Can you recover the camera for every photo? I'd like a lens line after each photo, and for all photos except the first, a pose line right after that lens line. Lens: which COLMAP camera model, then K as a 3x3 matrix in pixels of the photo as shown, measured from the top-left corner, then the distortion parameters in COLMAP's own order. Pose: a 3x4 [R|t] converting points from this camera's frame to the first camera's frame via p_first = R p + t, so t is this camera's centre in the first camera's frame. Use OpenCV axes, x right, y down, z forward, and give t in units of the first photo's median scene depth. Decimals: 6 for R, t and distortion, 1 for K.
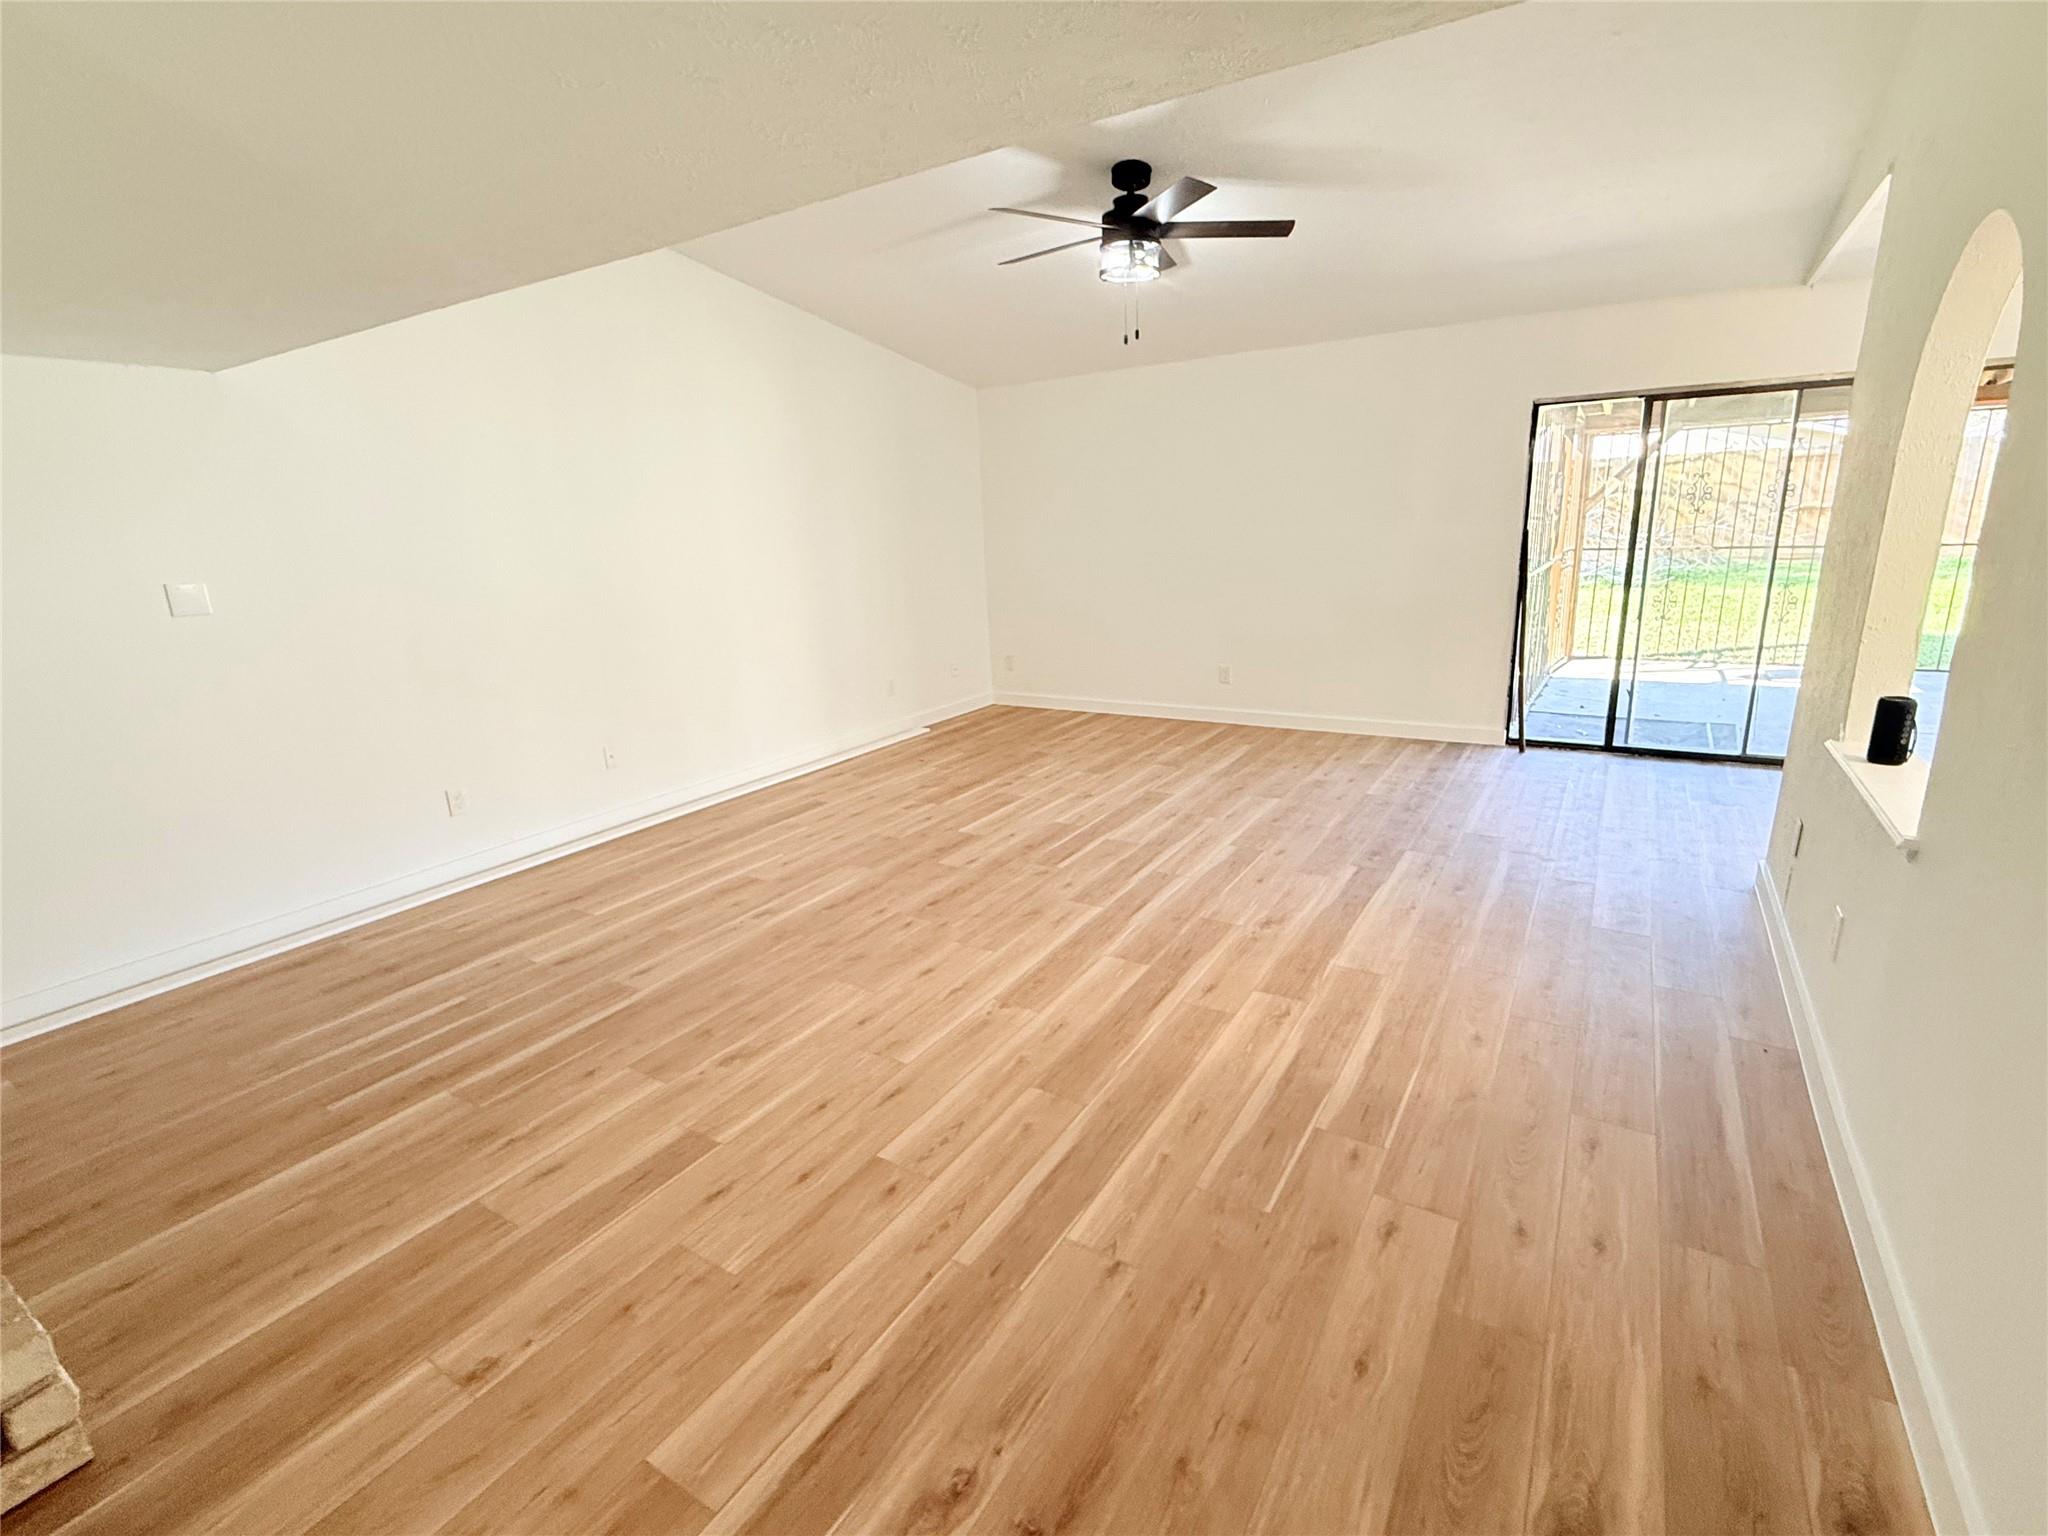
lens RADIAL K [[943.7, 0, 1035.4], [0, 943.7, 771.0], [0, 0, 1]] dist [0.000527, -0.001238]
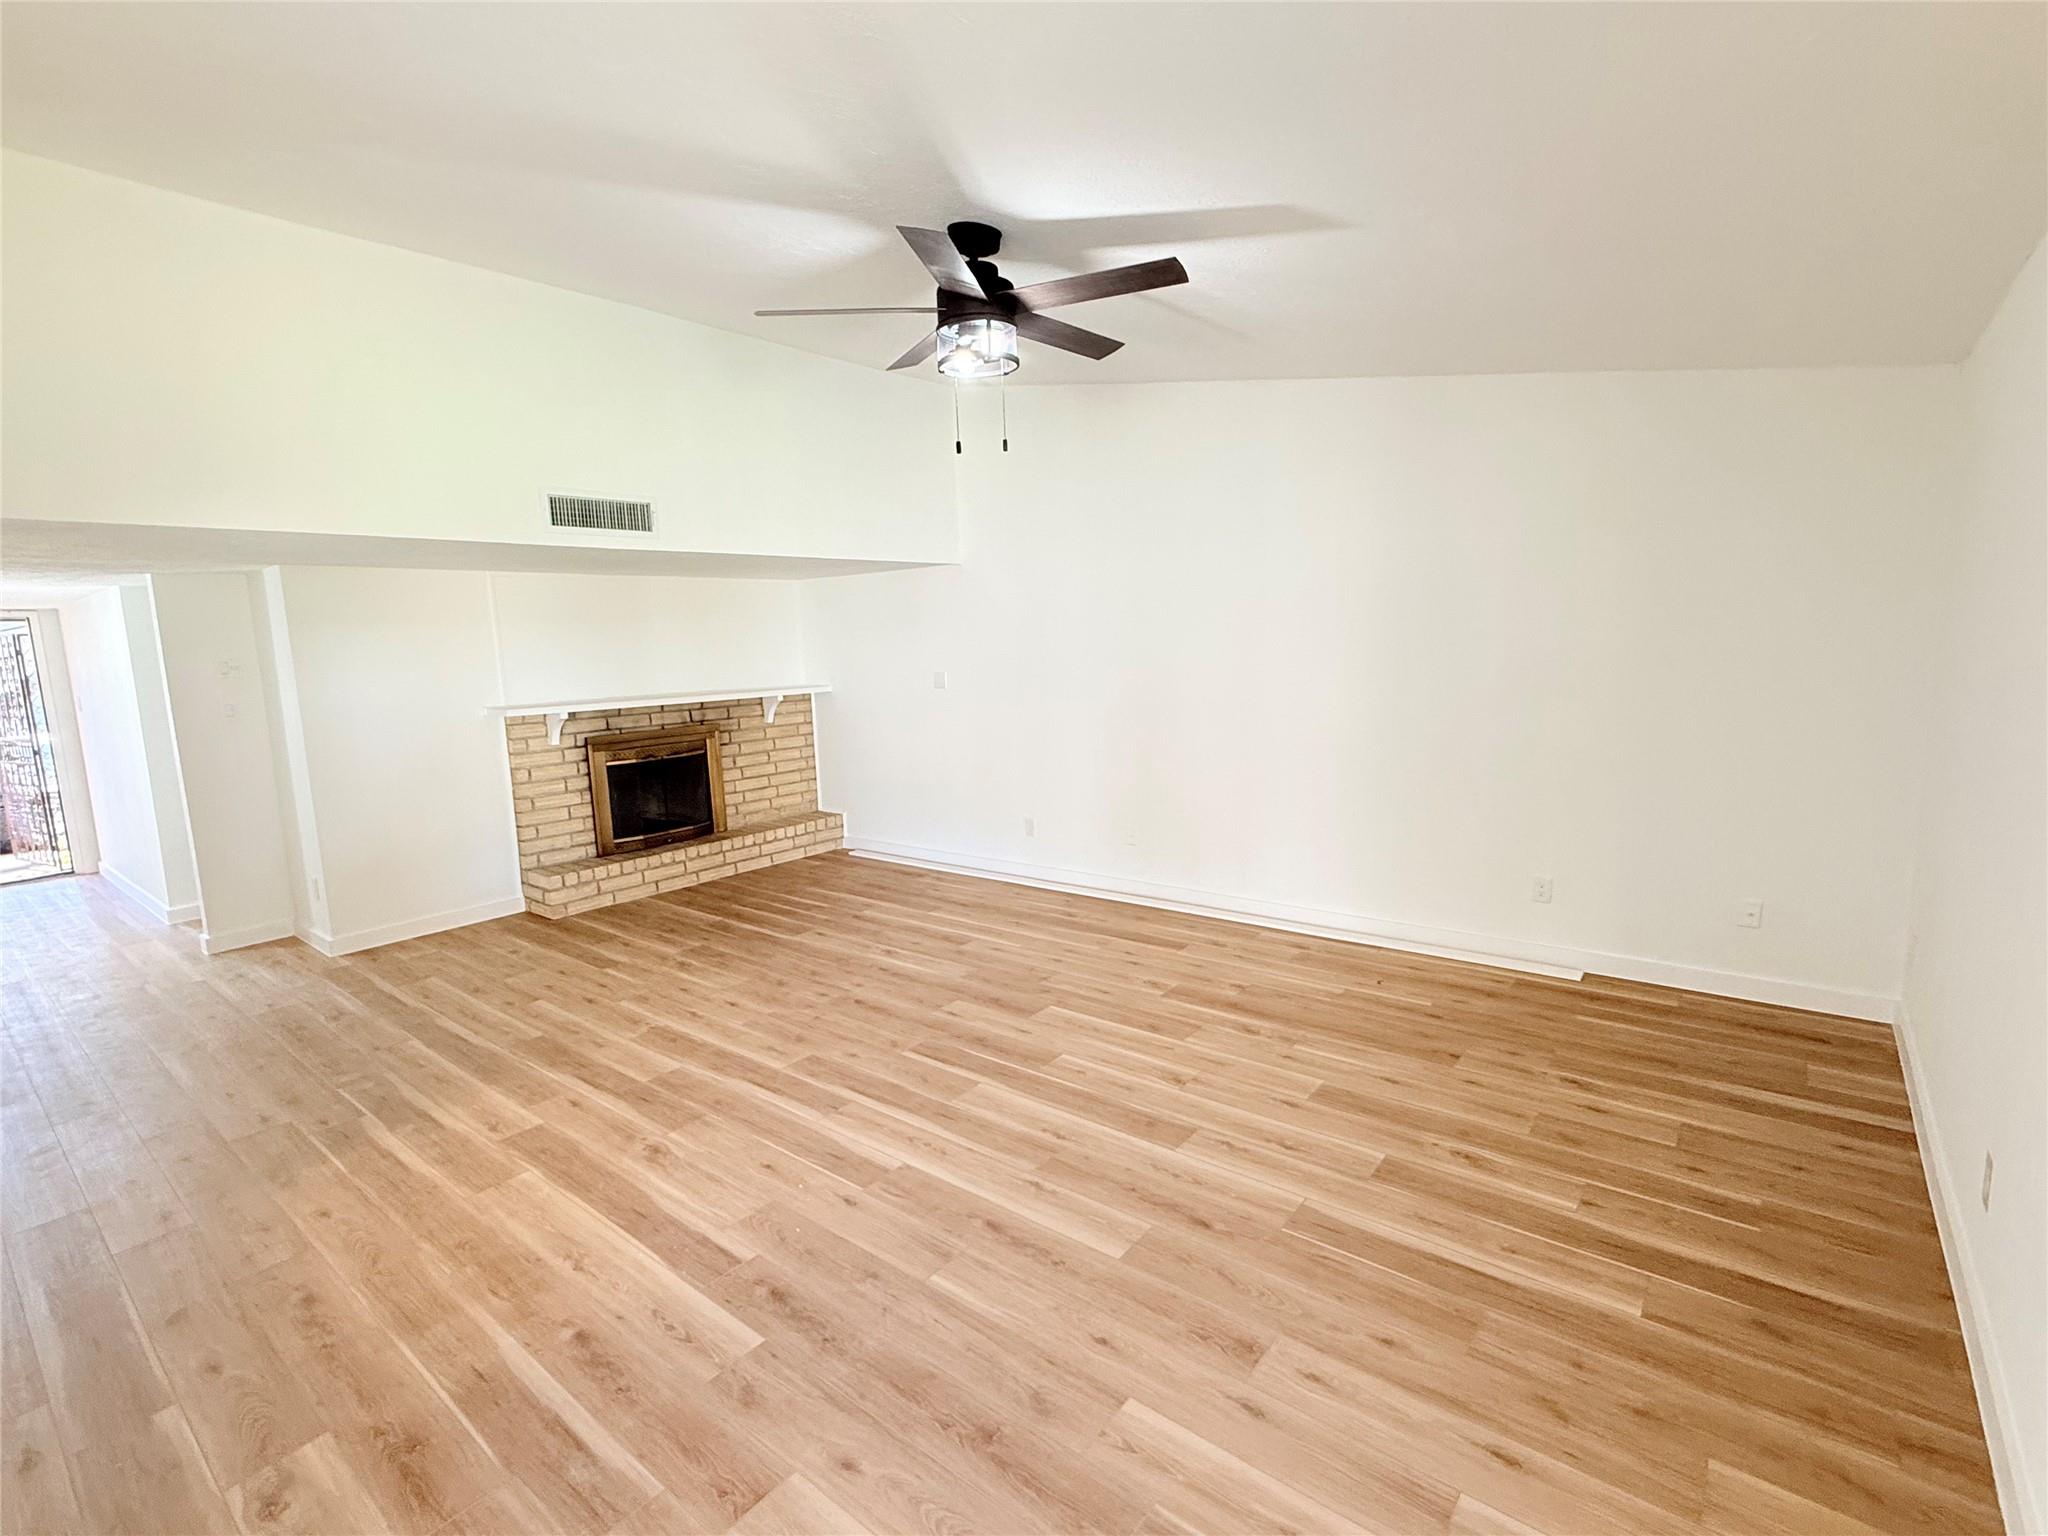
lens RADIAL K [[943.7, 0, 1034.2], [0, 943.7, 768.2], [0, 0, 1]] dist [0.000527, -0.001238]
pose [[-0.118313, 0.183431, -0.975887, 0.894709], [-0.219124, 0.953739, 0.205833, -0.395337], [0.968497, 0.238193, -0.072645, 1.177693]]
